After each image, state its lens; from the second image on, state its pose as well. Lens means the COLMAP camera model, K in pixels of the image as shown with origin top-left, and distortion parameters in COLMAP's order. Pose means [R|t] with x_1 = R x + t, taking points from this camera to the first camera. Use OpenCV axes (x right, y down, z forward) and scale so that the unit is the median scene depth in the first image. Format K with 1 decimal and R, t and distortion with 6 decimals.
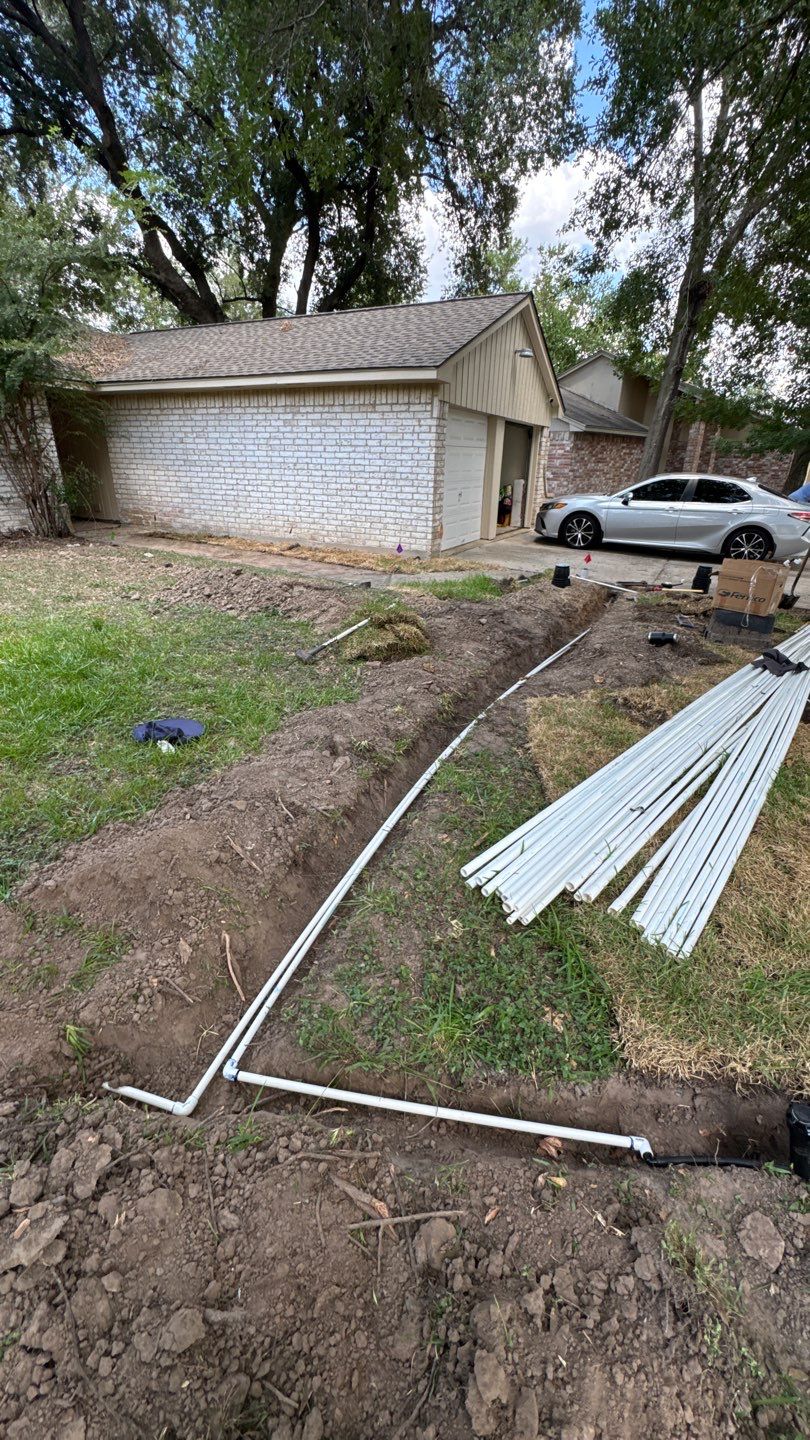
lens RADIAL K [[572.8, 0, 409.2], [0, 572.8, 718.1], [0, 0, 1]] dist [-0.003561, 0.000927]
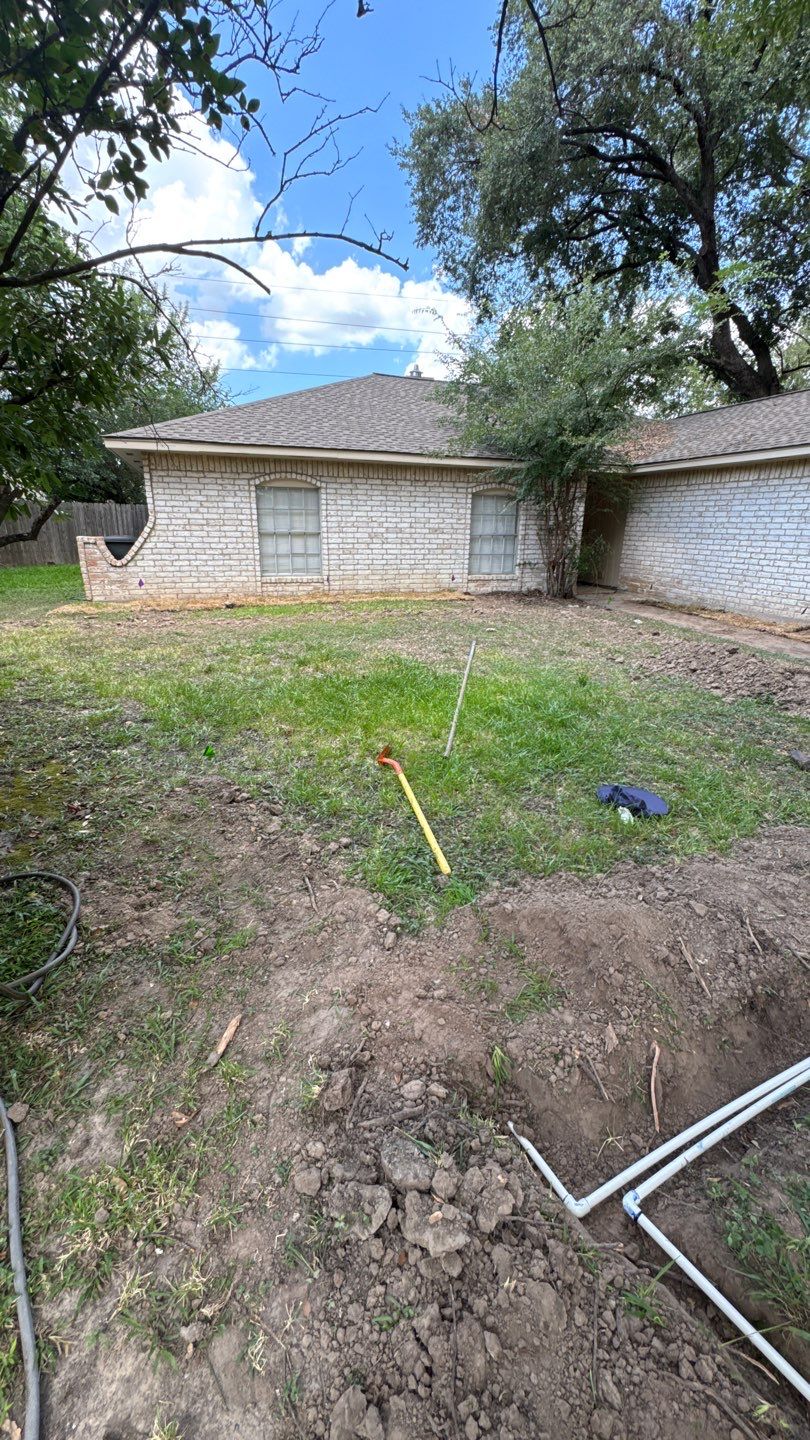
lens RADIAL K [[572.8, 0, 408.7], [0, 572.8, 719.2], [0, 0, 1]] dist [-0.003561, 0.000927]
pose [[0.716591, 0.213927, -0.663876, -0.057032], [-0.283100, 0.959084, 0.003476, -0.004472], [0.637457, 0.185452, 0.747834, -0.010031]]
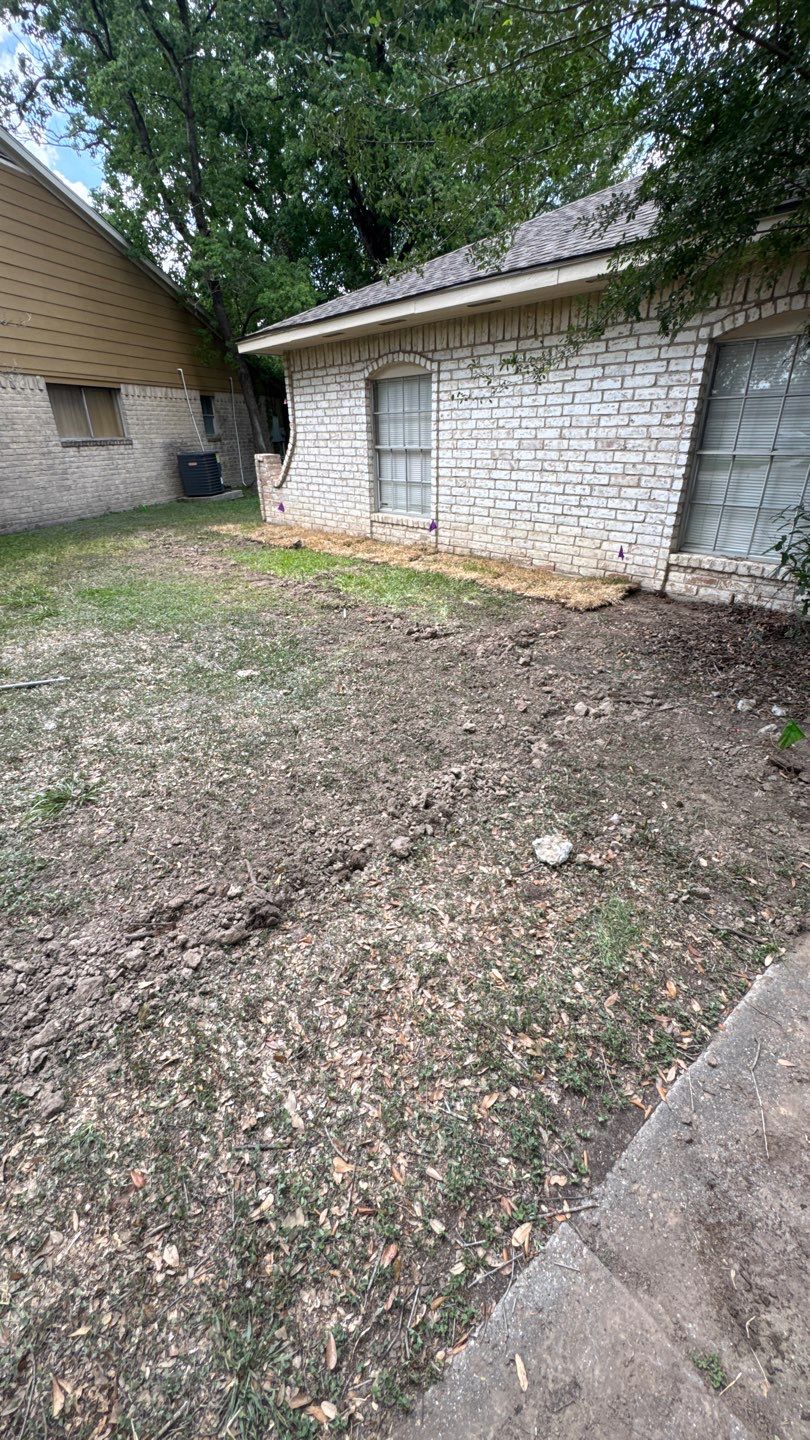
lens RADIAL K [[572.8, 0, 402.6], [0, 572.8, 714.8], [0, 0, 1]] dist [-0.003561, 0.000927]
pose [[-0.342990, 0.416986, -0.841713, -0.989318], [-0.360213, 0.769179, 0.527836, -1.844614], [0.867528, 0.484238, -0.113617, 3.929900]]
